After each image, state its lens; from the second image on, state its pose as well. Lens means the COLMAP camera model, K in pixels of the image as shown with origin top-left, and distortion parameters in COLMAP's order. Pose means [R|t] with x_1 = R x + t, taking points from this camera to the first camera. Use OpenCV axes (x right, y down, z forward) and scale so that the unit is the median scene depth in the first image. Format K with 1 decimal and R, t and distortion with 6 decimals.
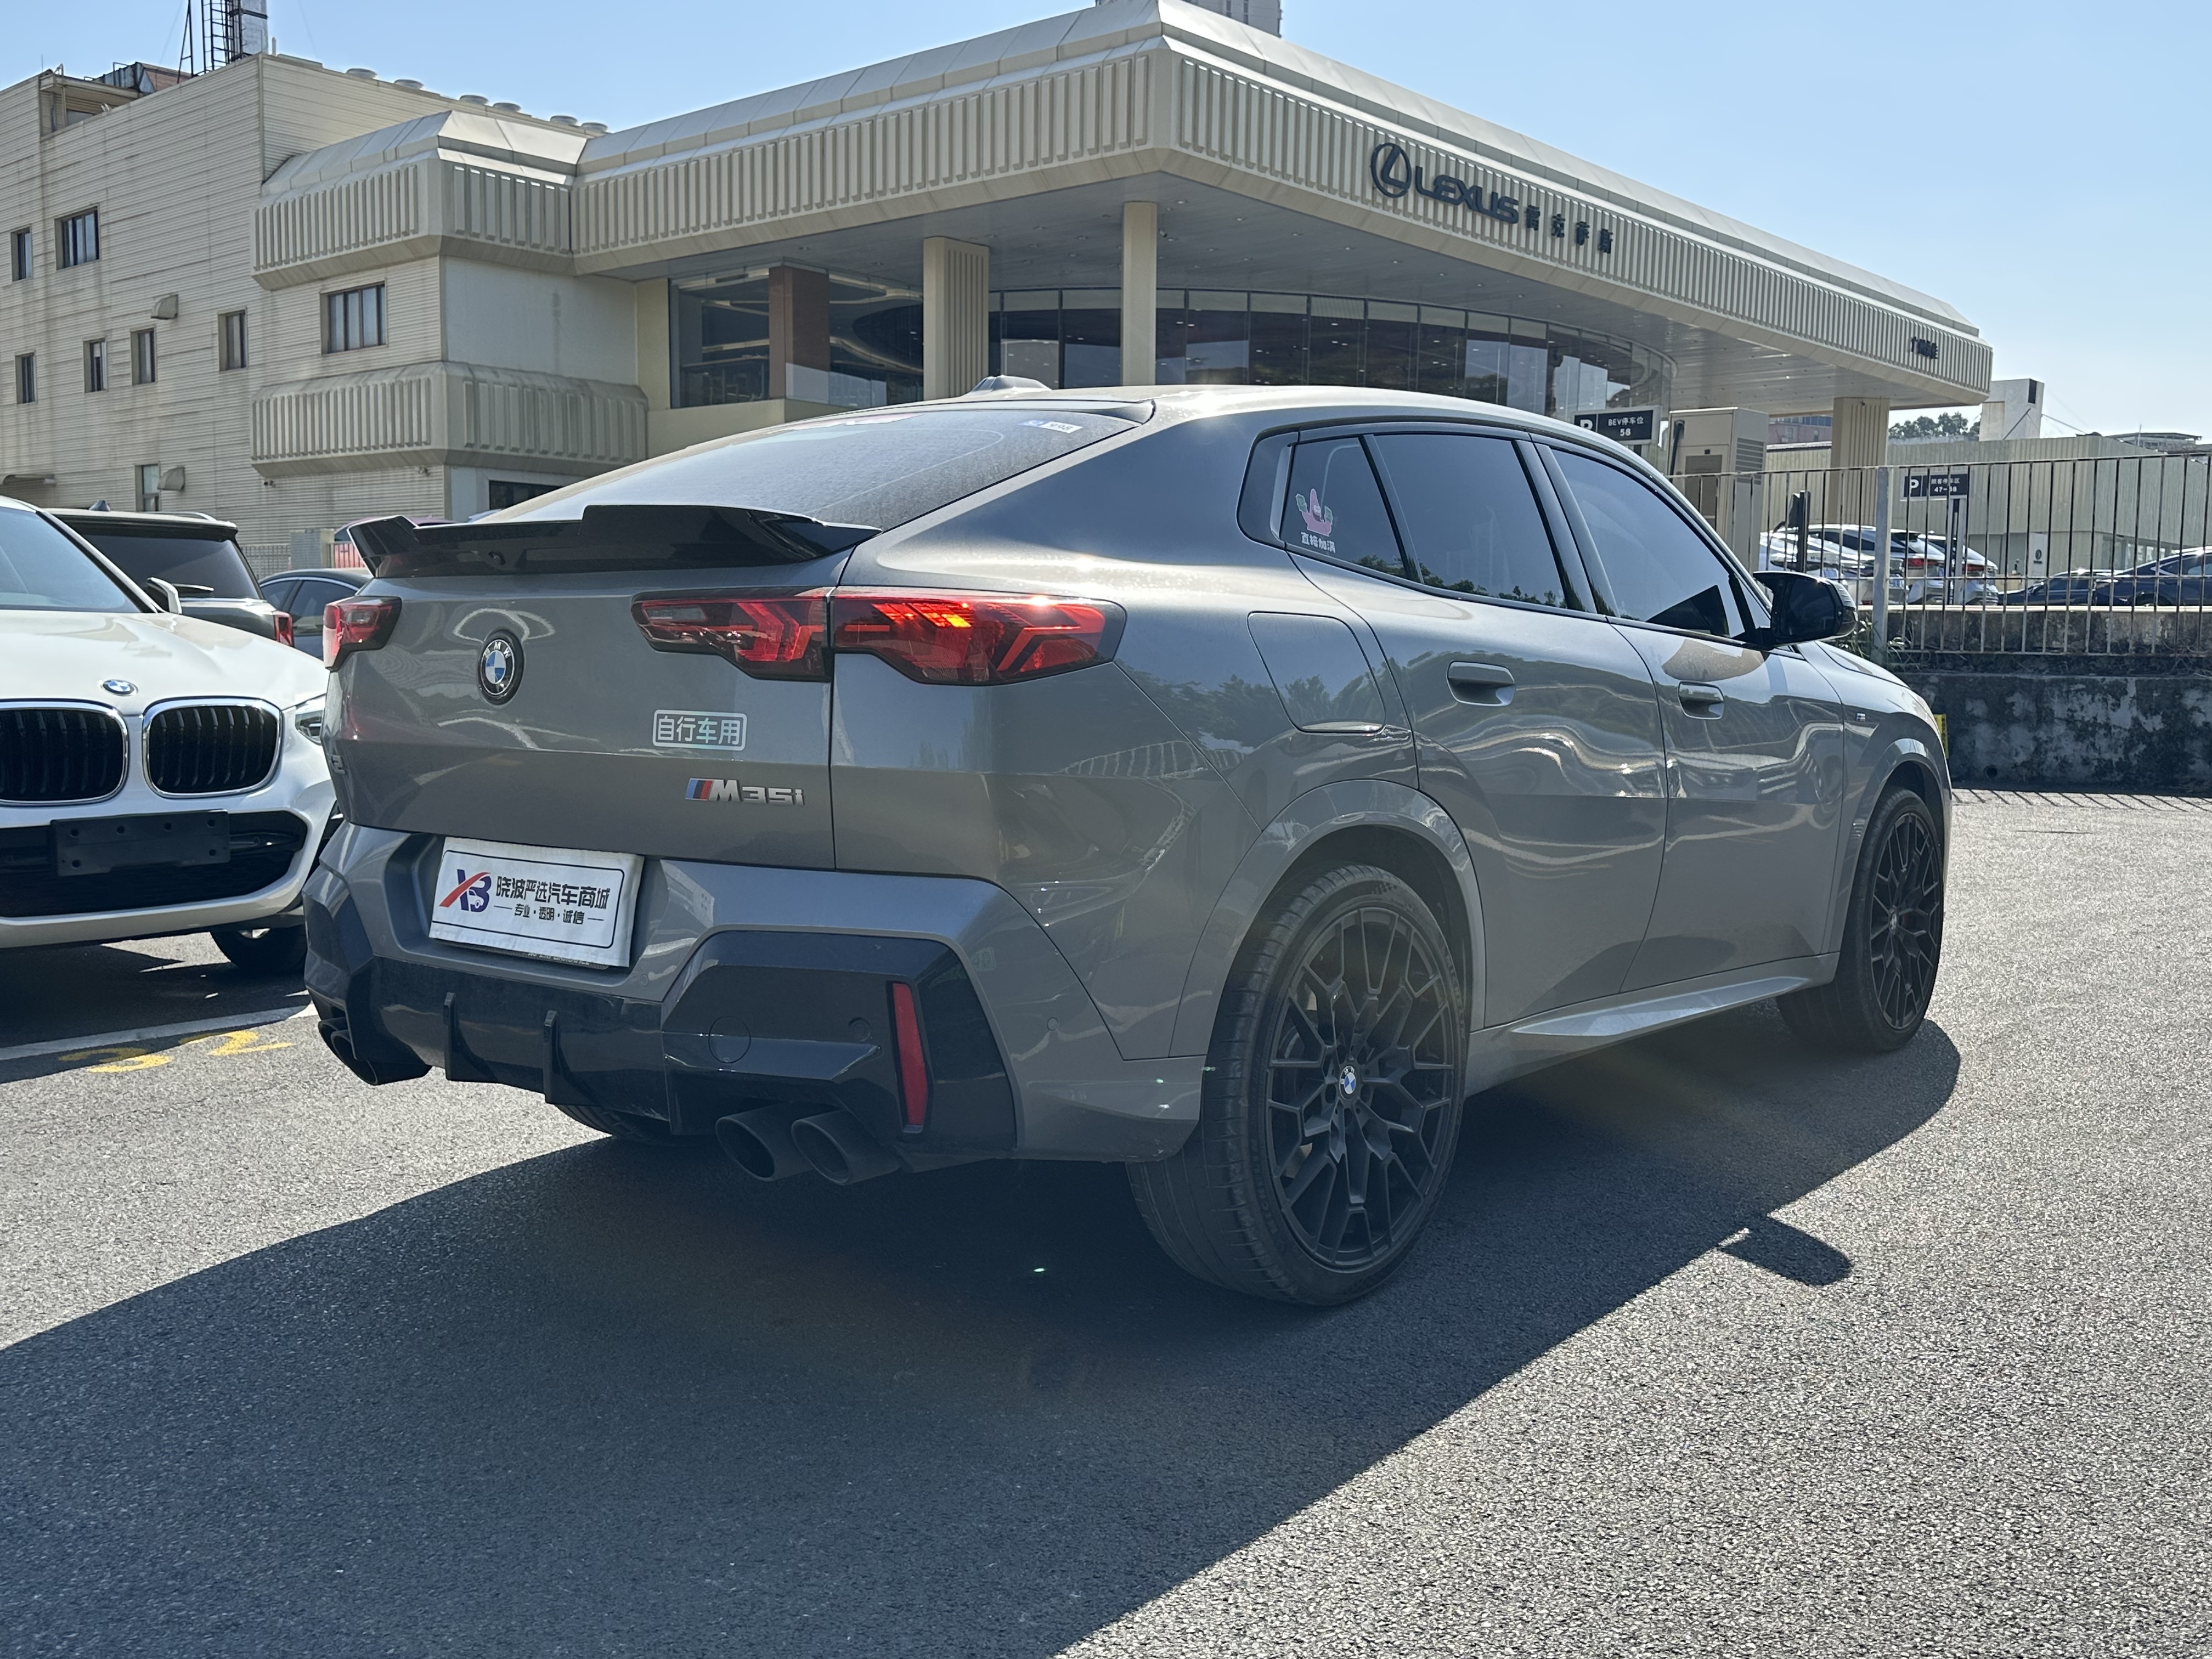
lens RADIAL K [[1981.6, 0, 1106.0], [0, 1981.6, 829.5], [0, 0, 1]] dist [0.134079, 0.000725]
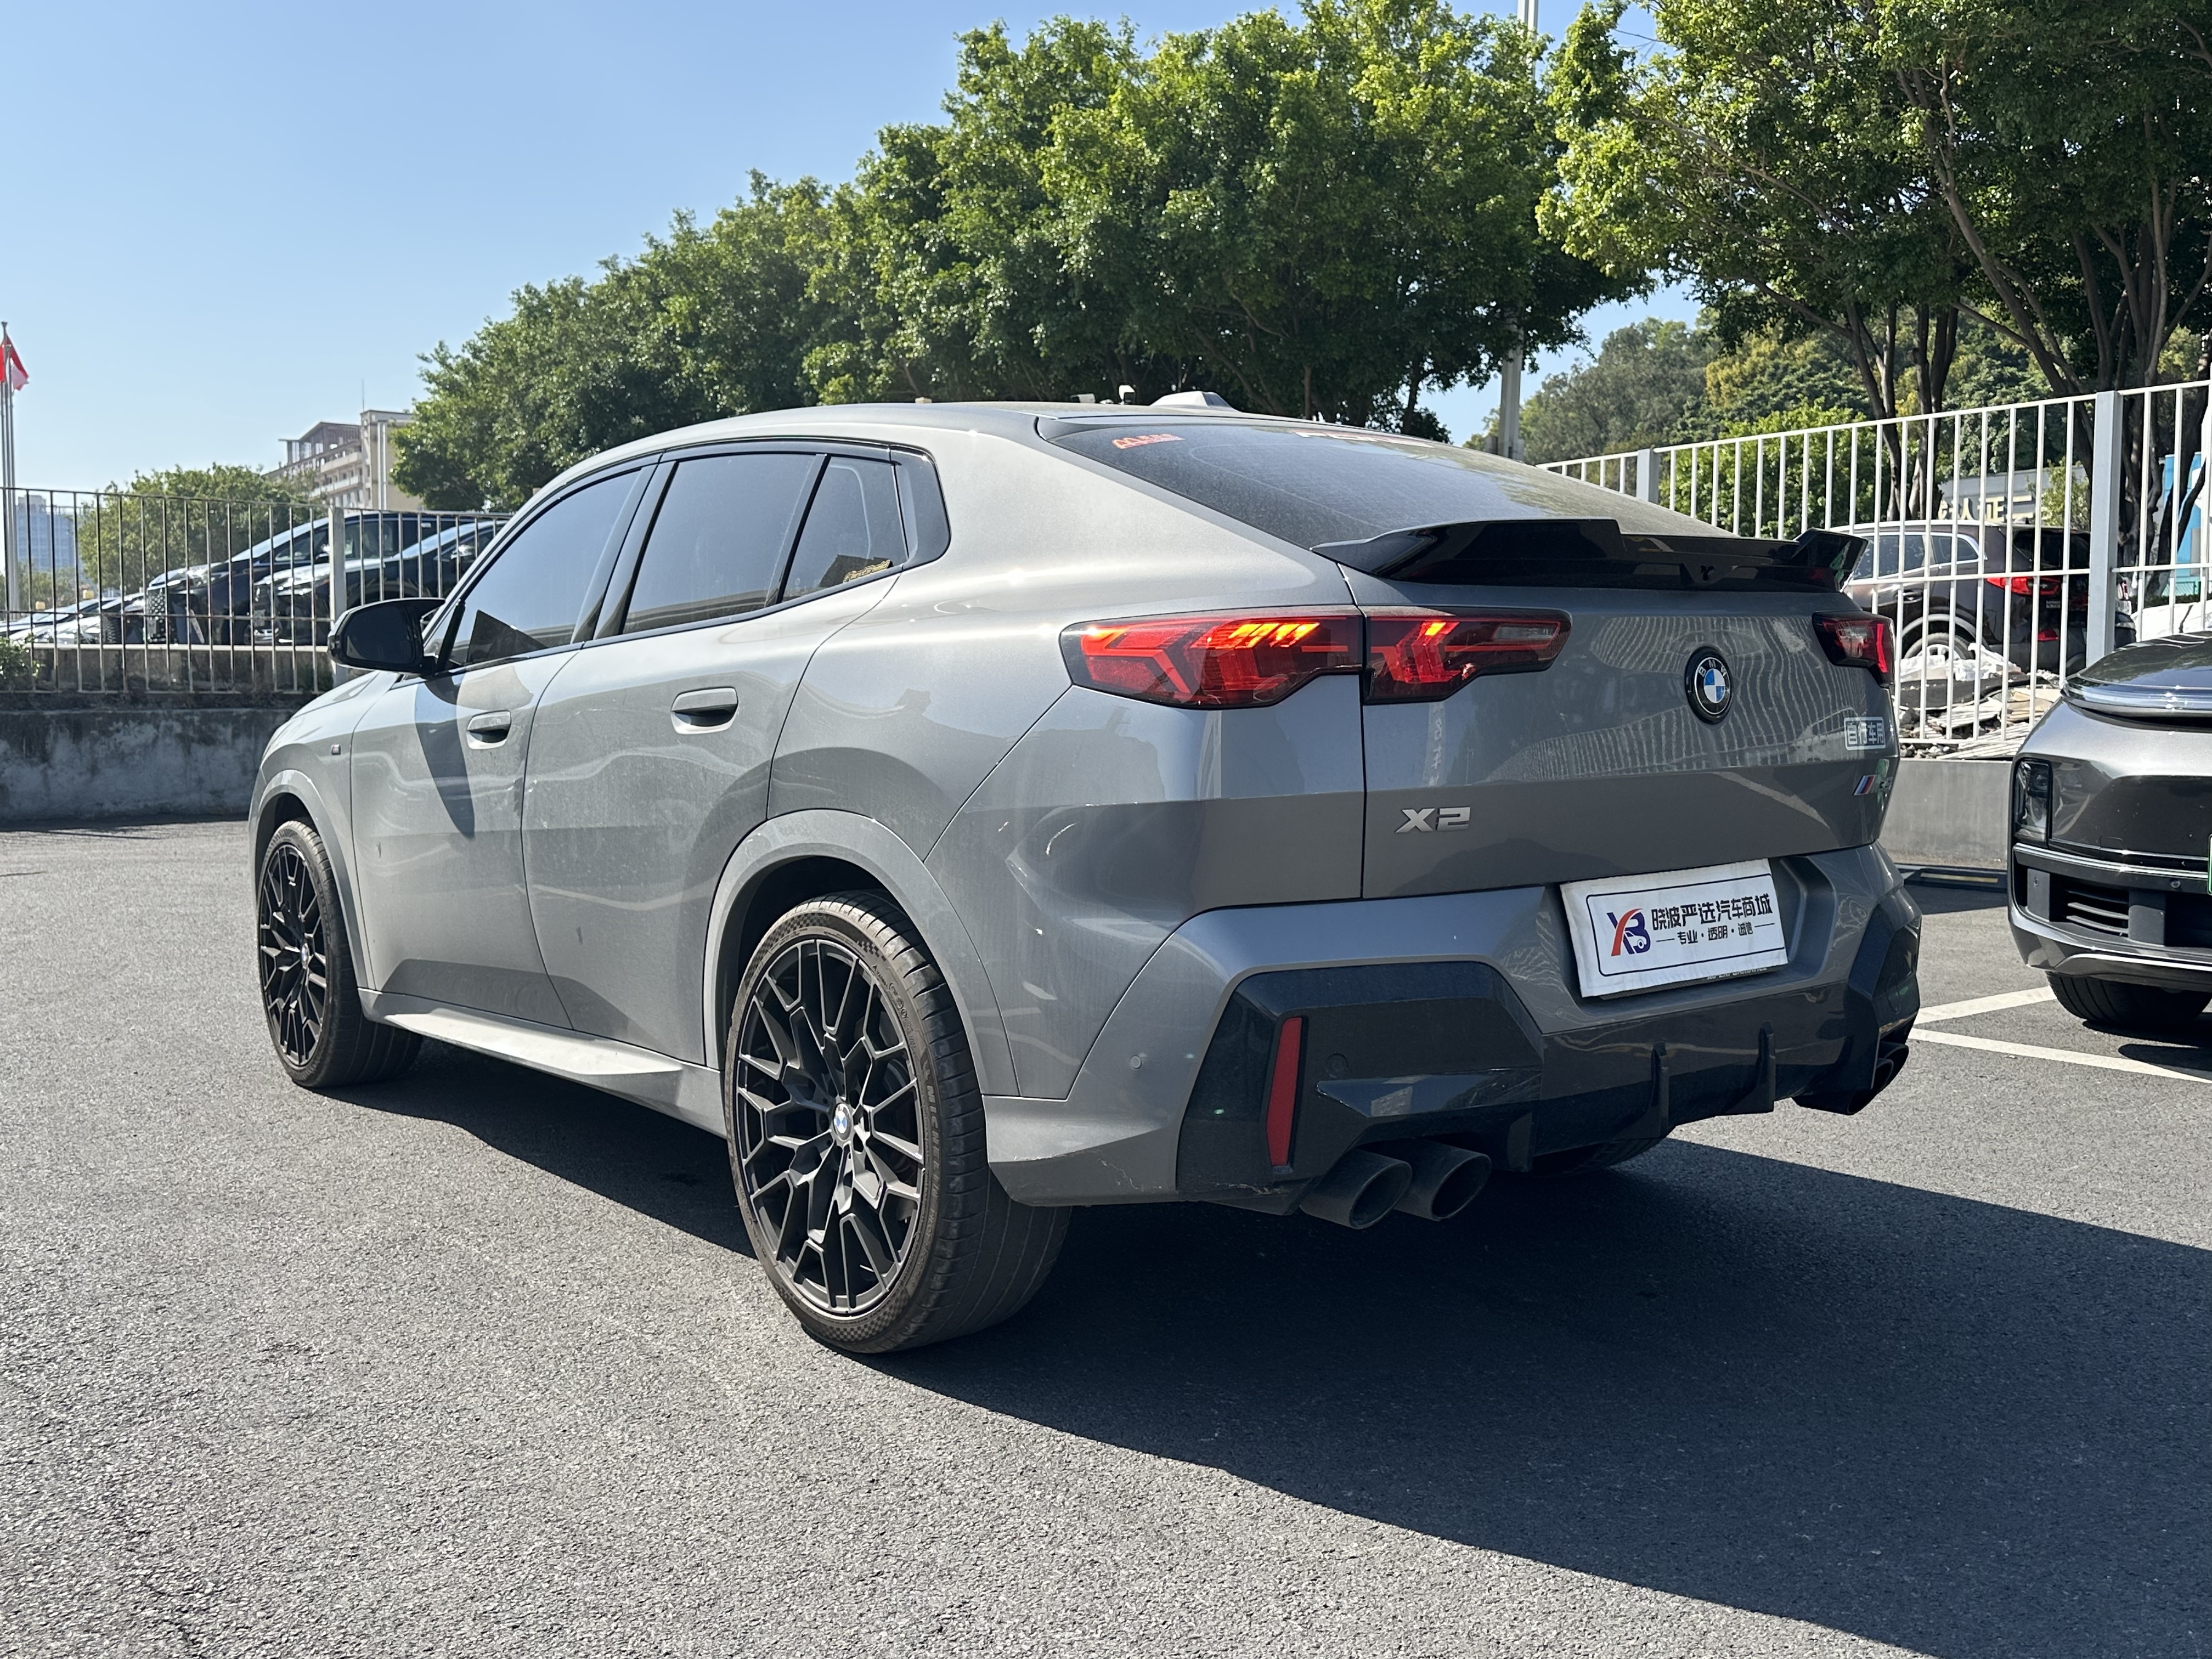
lens RADIAL K [[1981.6, 0, 1106.0], [0, 1981.6, 829.5], [0, 0, 1]] dist [0.134079, 0.000725]
pose [[0.209441, -0.079513, 0.974583, -1.309081], [0.102078, 0.993020, 0.059080, -0.098723], [-0.972478, 0.087110, 0.216096, 1.075646]]
